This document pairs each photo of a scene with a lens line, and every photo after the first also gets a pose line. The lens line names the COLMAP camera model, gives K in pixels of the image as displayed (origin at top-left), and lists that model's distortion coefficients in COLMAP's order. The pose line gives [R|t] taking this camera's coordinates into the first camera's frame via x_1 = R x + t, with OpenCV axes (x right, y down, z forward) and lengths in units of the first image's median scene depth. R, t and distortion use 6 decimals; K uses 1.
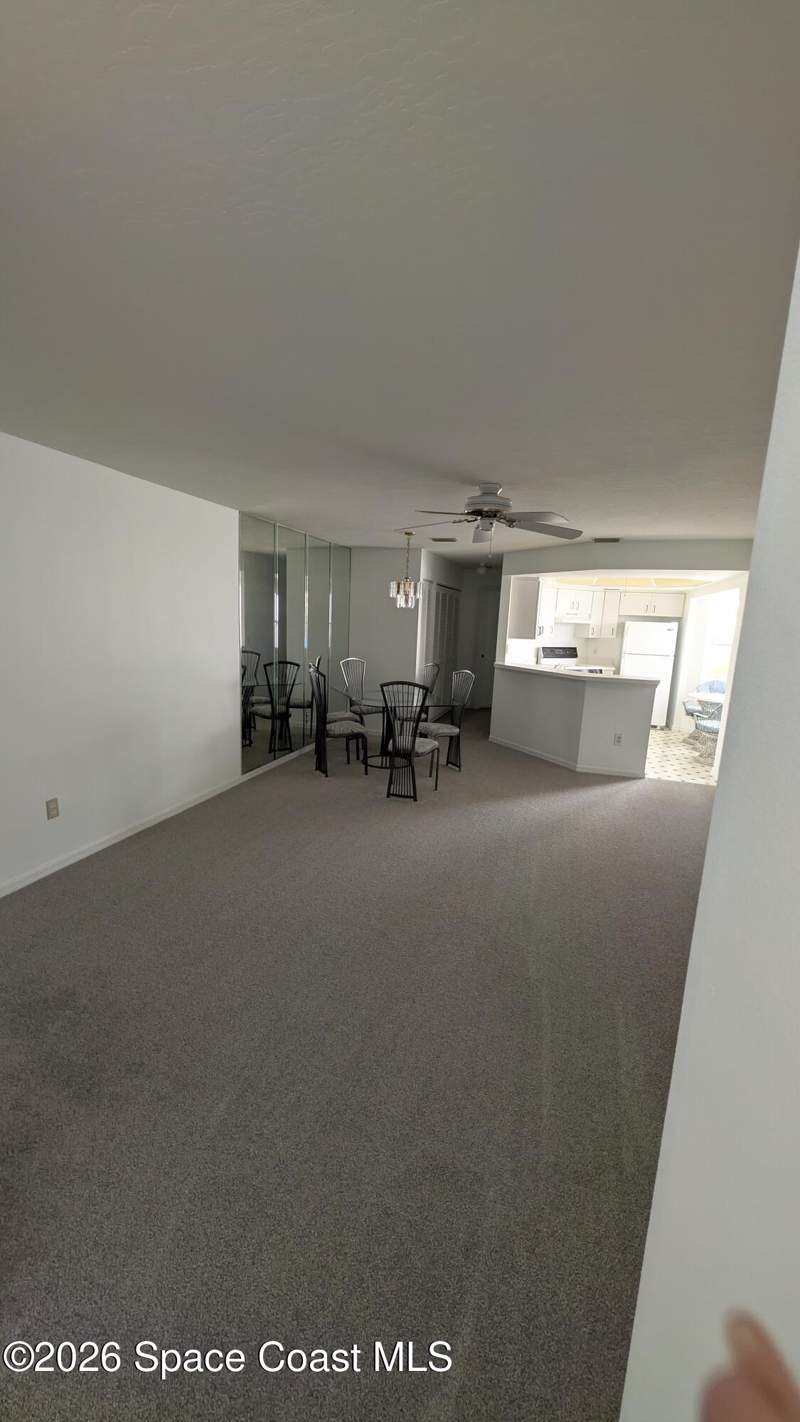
lens RADIAL K [[545.2, 0, 397.0], [0, 545.2, 717.2], [0, 0, 1]] dist [0.008339, 0.000055]
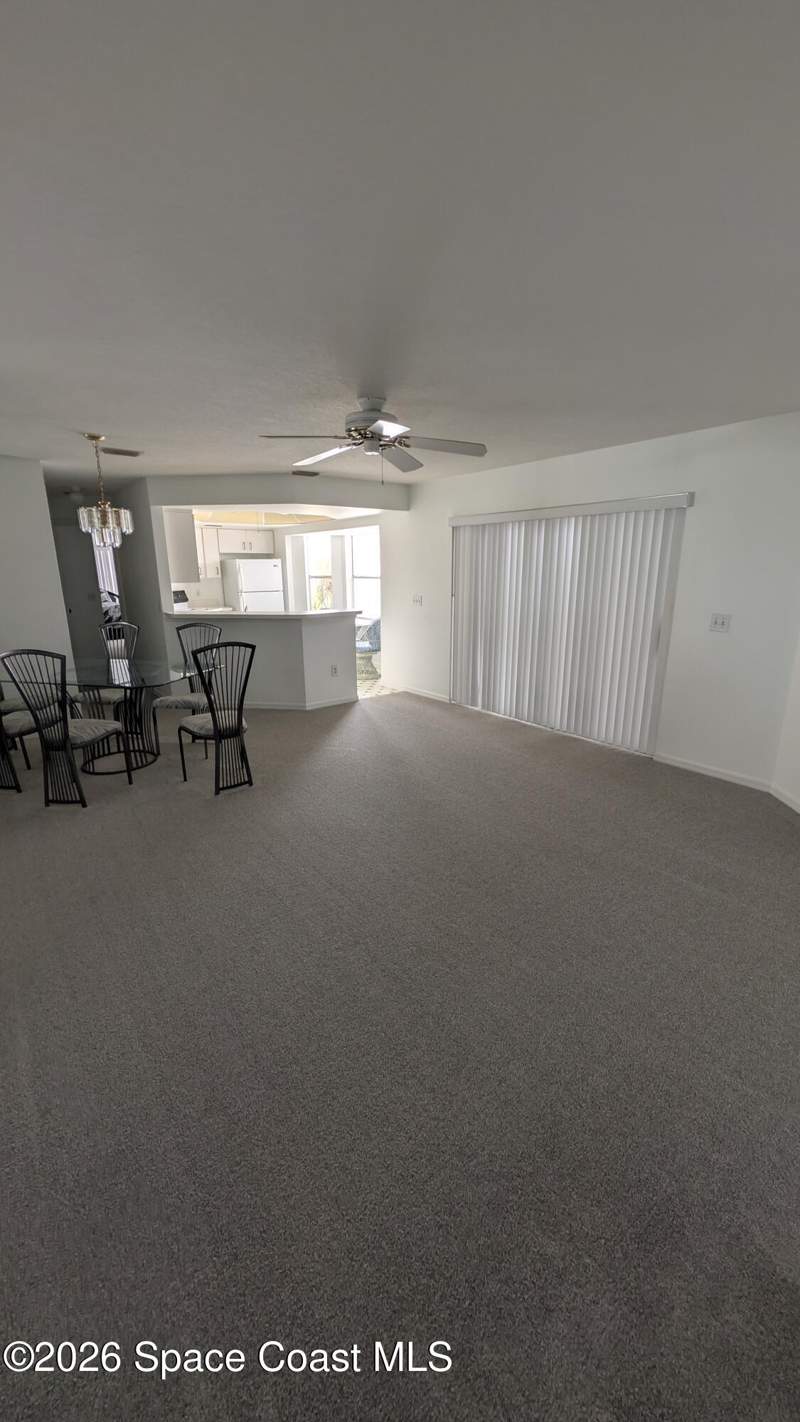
lens RADIAL K [[545.2, 0, 398.1], [0, 545.2, 717.0], [0, 0, 1]] dist [0.008339, 0.000055]
pose [[0.573320, -0.258208, 0.777582, -0.311633], [0.177939, 0.965631, 0.189457, -0.043167], [-0.799776, 0.029743, 0.599561, 0.222603]]
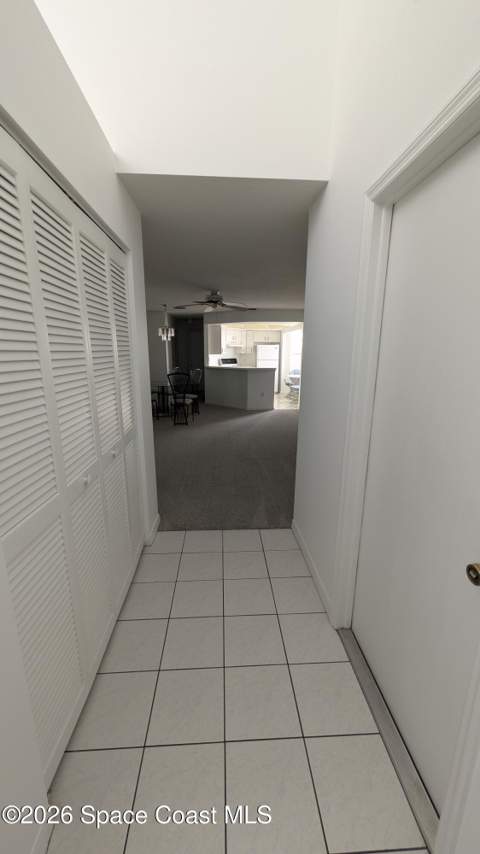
lens RADIAL K [[327.4, 0, 240.7], [0, 327.4, 427.9], [0, 0, 1]] dist [0.008339, 0.000055]
pose [[0.931766, -0.118813, 0.343067, -0.159267], [0.098216, 0.992192, 0.076870, 0.055932], [-0.349521, -0.037931, 0.936160, -0.257903]]
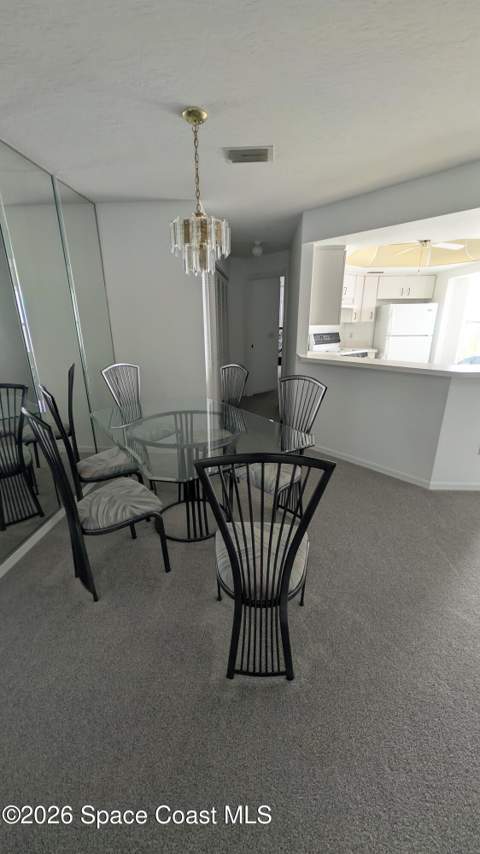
lens RADIAL K [[327.4, 0, 240.6], [0, 327.4, 430.7], [0, 0, 1]] dist [0.008339, 0.000055]
pose [[0.968964, -0.119849, 0.216207, -0.030682], [0.086565, 0.983740, 0.157358, -0.074563], [-0.231551, -0.133758, 0.963583, 0.522506]]
